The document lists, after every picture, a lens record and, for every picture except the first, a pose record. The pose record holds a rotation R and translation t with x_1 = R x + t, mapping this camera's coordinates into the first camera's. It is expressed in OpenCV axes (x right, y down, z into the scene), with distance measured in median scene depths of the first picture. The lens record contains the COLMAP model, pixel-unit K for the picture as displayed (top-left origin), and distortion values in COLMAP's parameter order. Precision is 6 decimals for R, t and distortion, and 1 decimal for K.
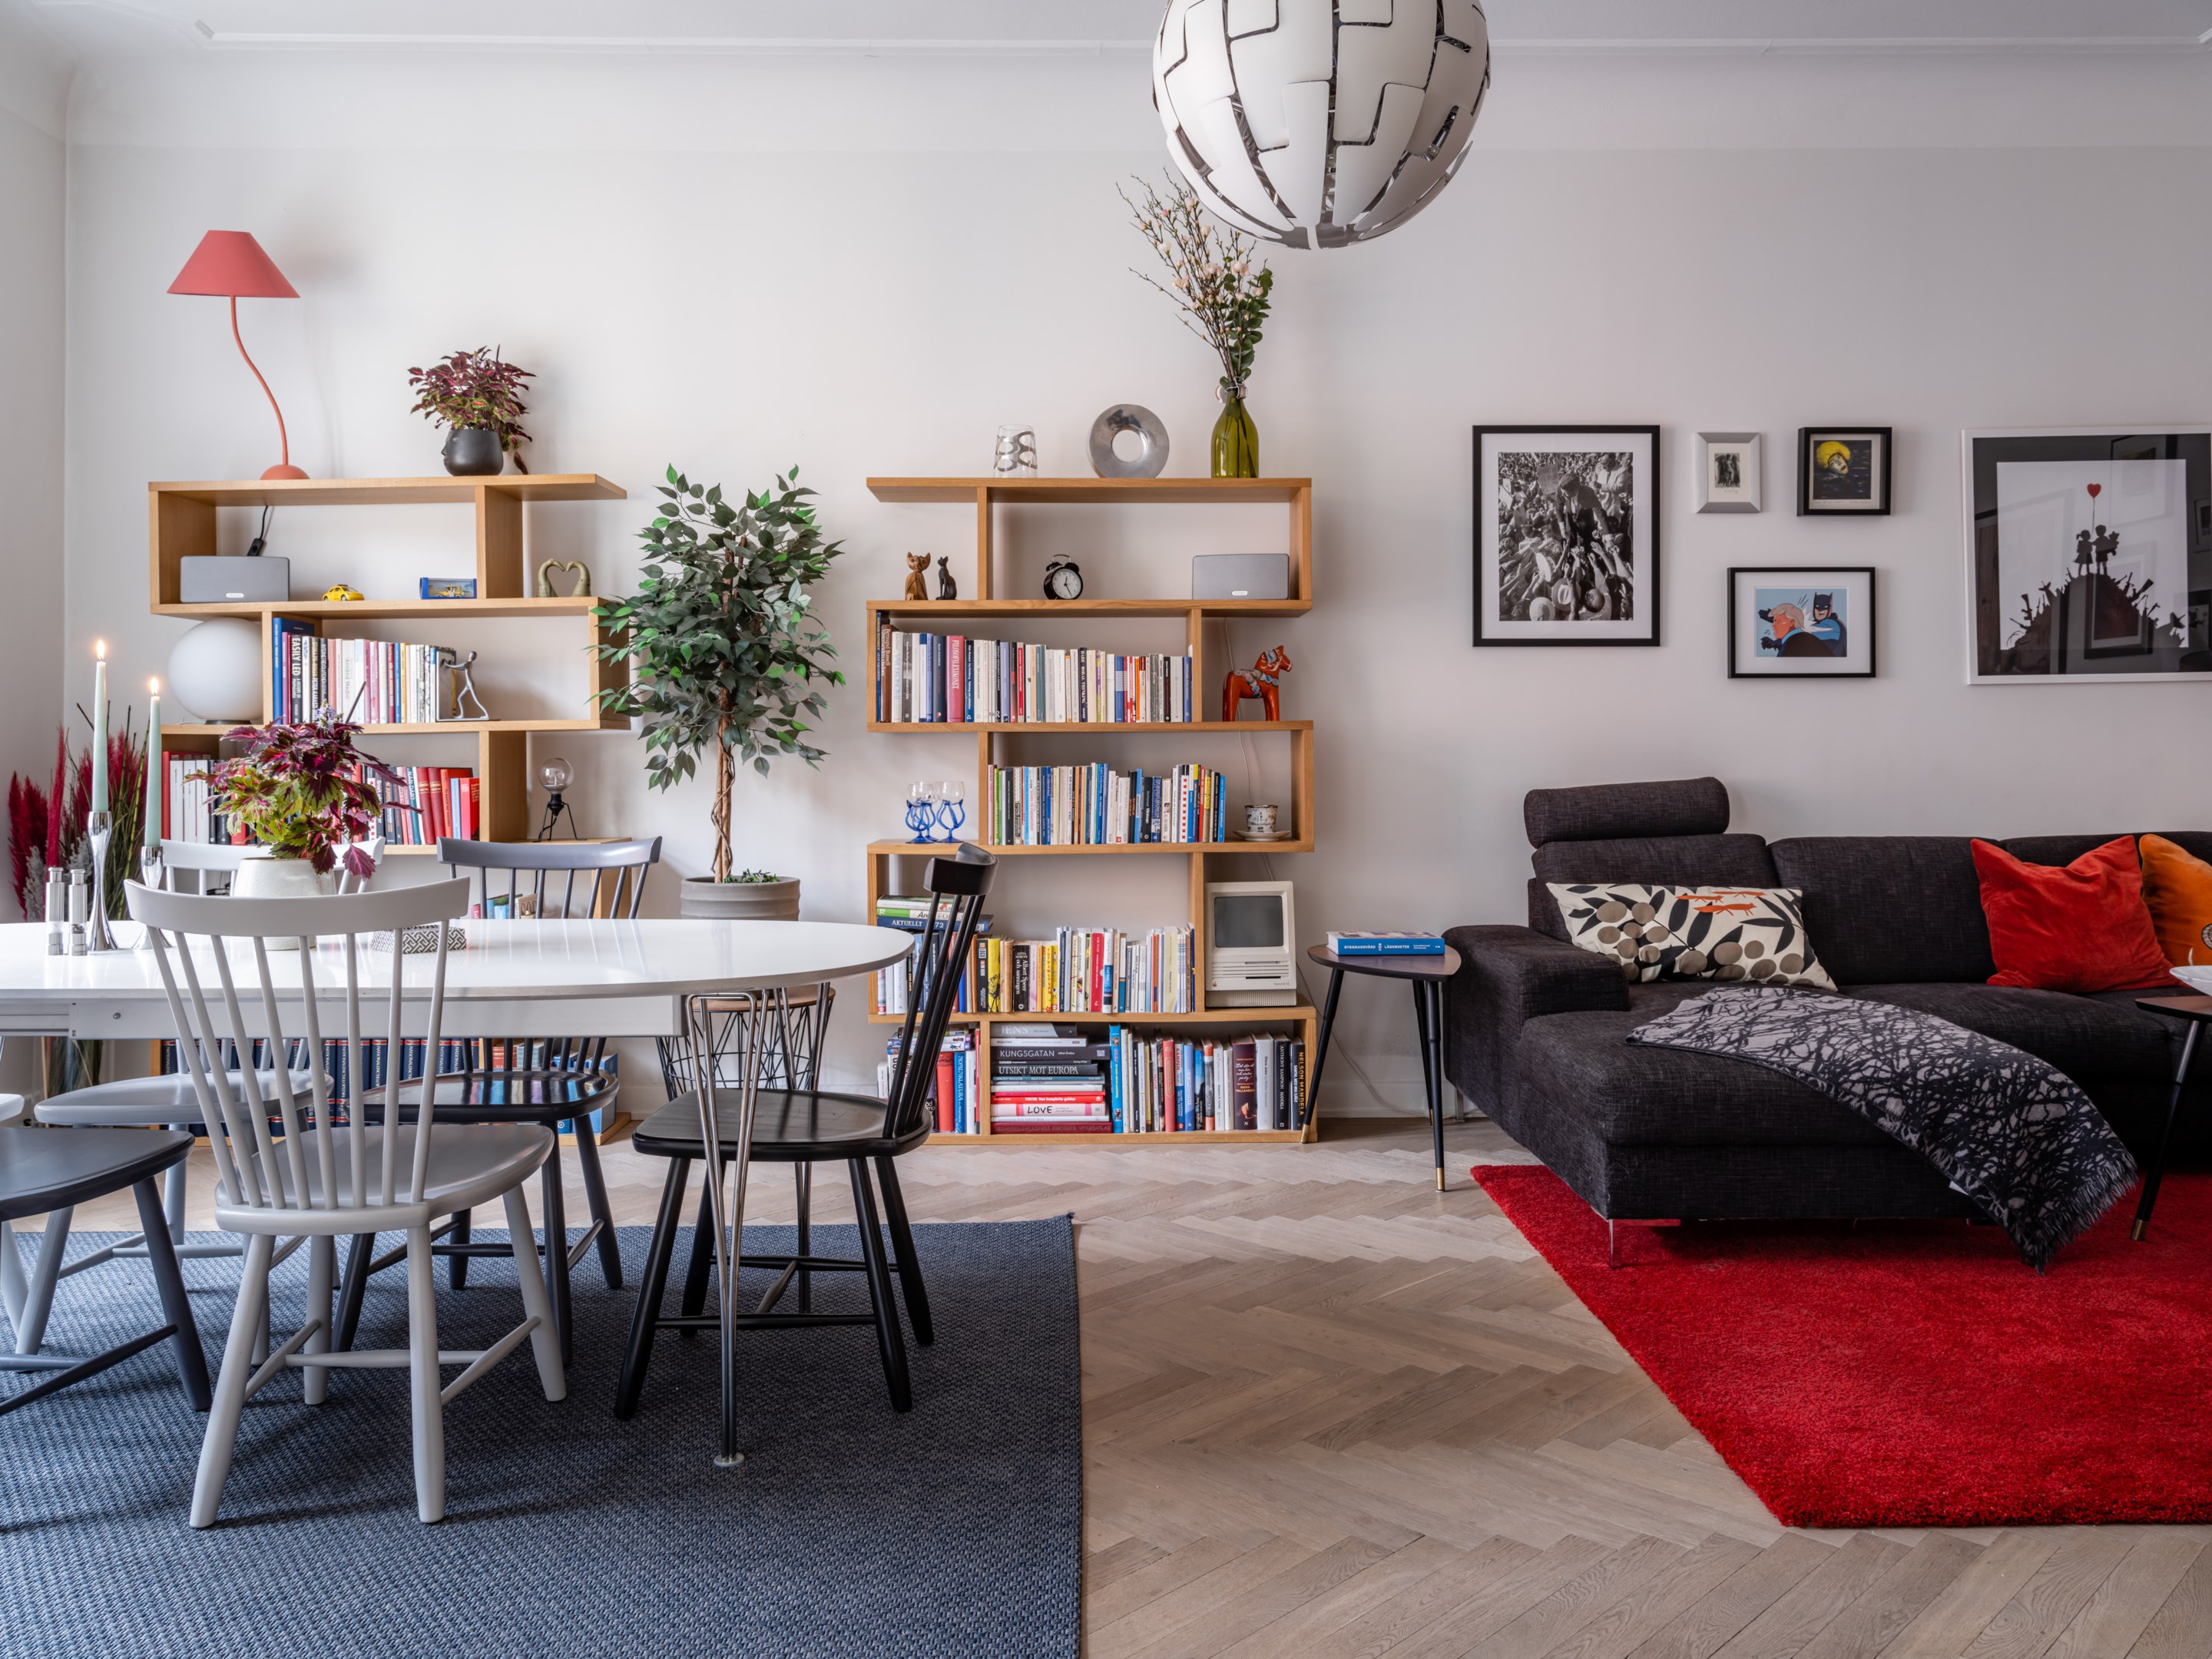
lens RADIAL K [[1705.1, 0, 1111.9], [0, 1705.1, 722.9], [0, 0, 1]] dist [0.000354, -0.006511]
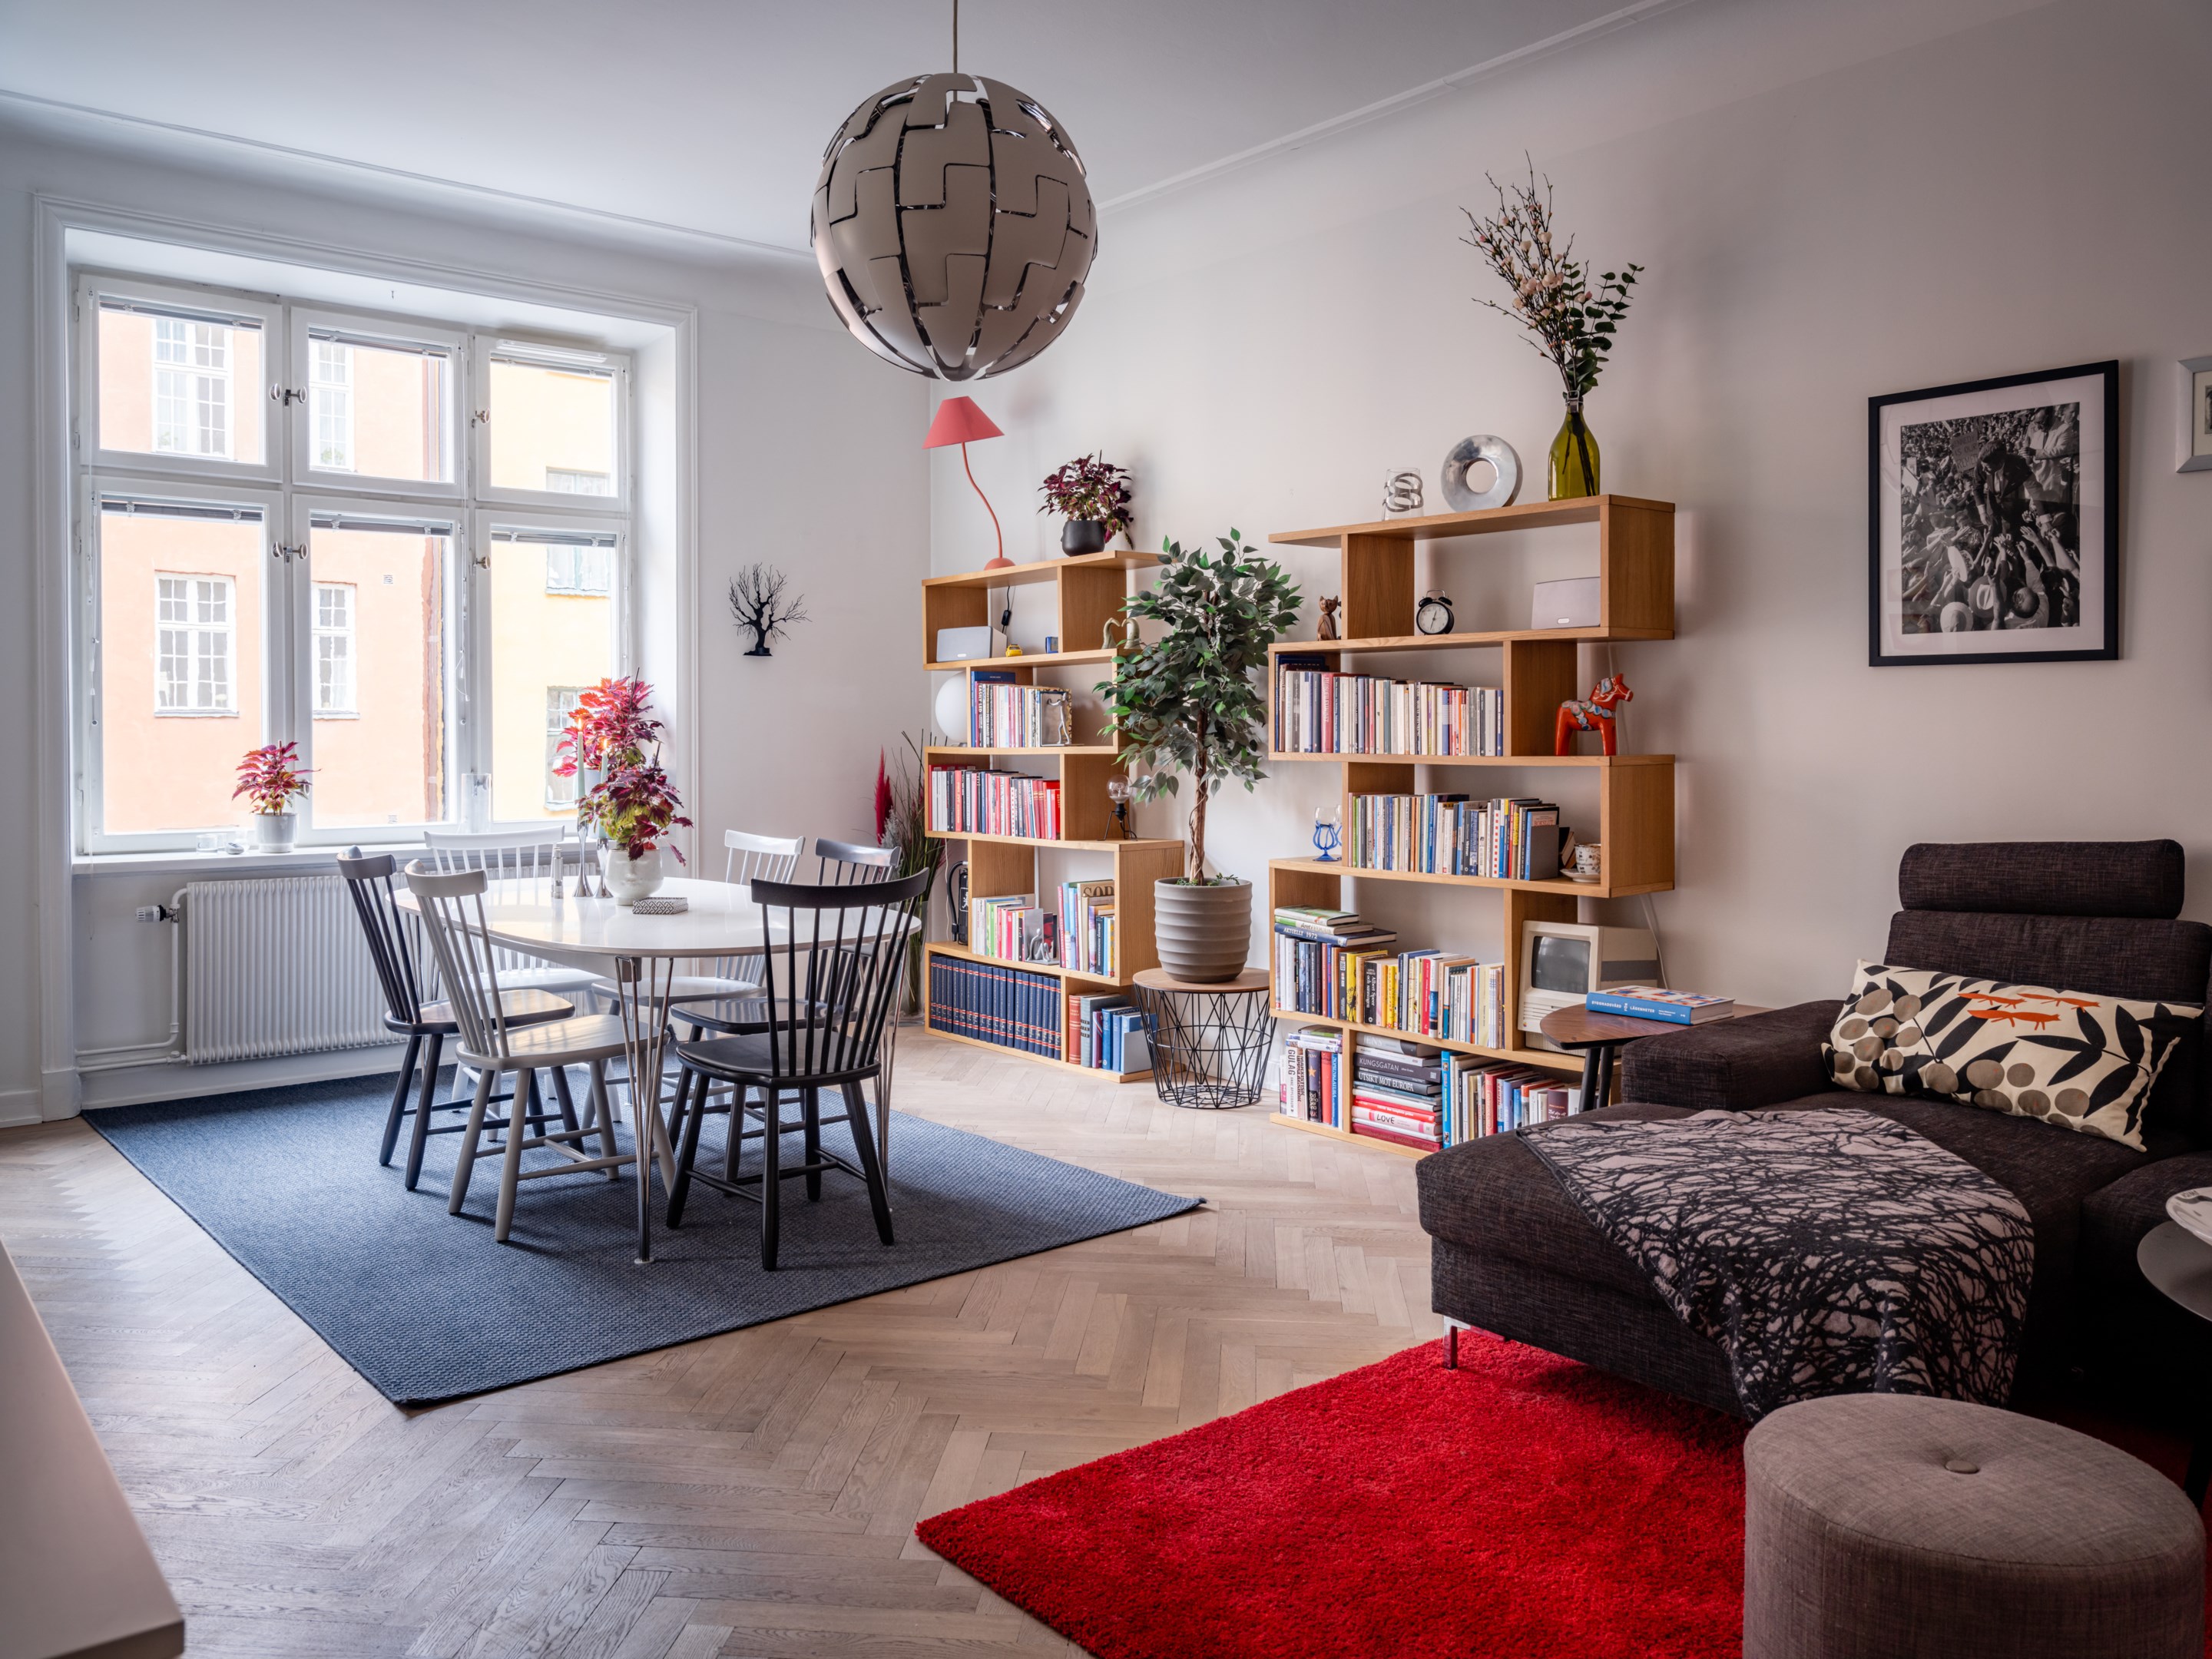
lens RADIAL K [[1703.8, 0, 1106.5], [0, 1703.8, 746.3], [0, 0, 1]] dist [-0.001763, 0.001319]
pose [[0.626077, 0.012477, -0.779661, 0.670006], [0.015551, 0.999473, 0.028482, -0.037758], [0.779606, -0.029956, 0.625554, 0.206341]]
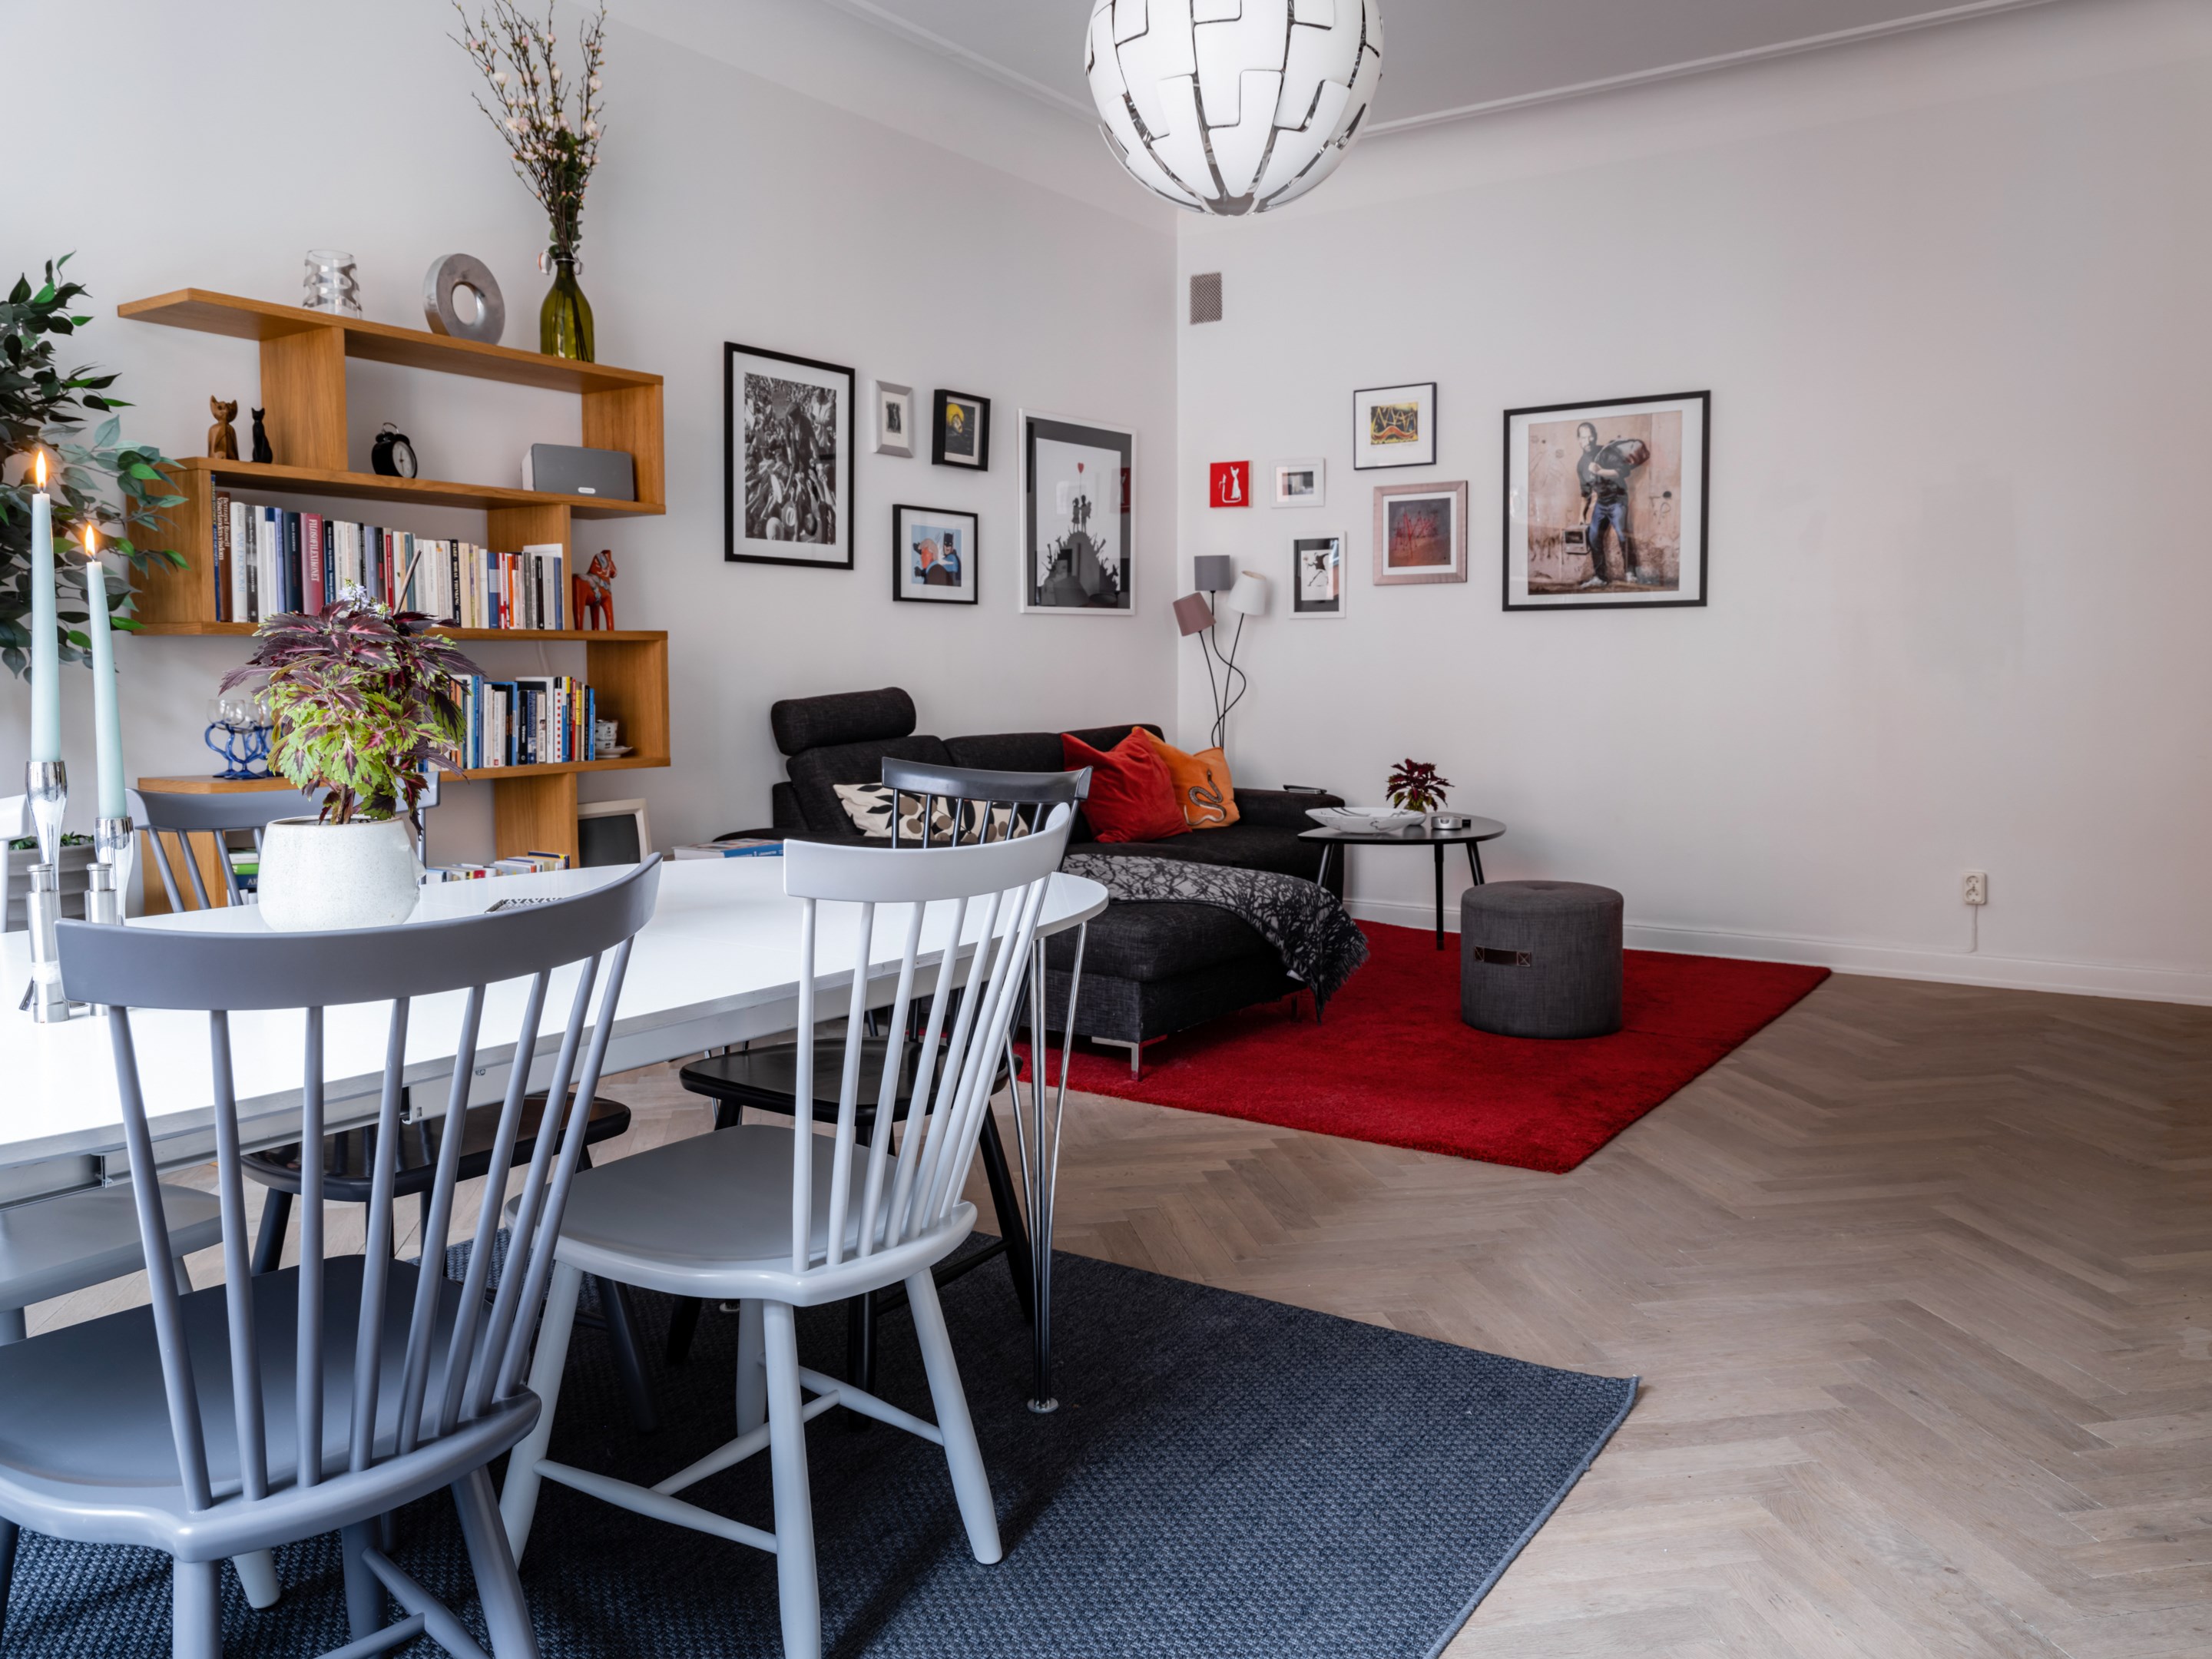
lens RADIAL K [[1673.8, 0, 1103.7], [0, 1673.8, 772.6], [0, 0, 1]] dist [-0.000193, -0.000378]
pose [[0.574985, -0.048473, 0.816727, -0.519327], [-0.015644, 0.997410, 0.070210, 0.008358], [-0.818014, -0.053147, 0.572737, 0.249794]]
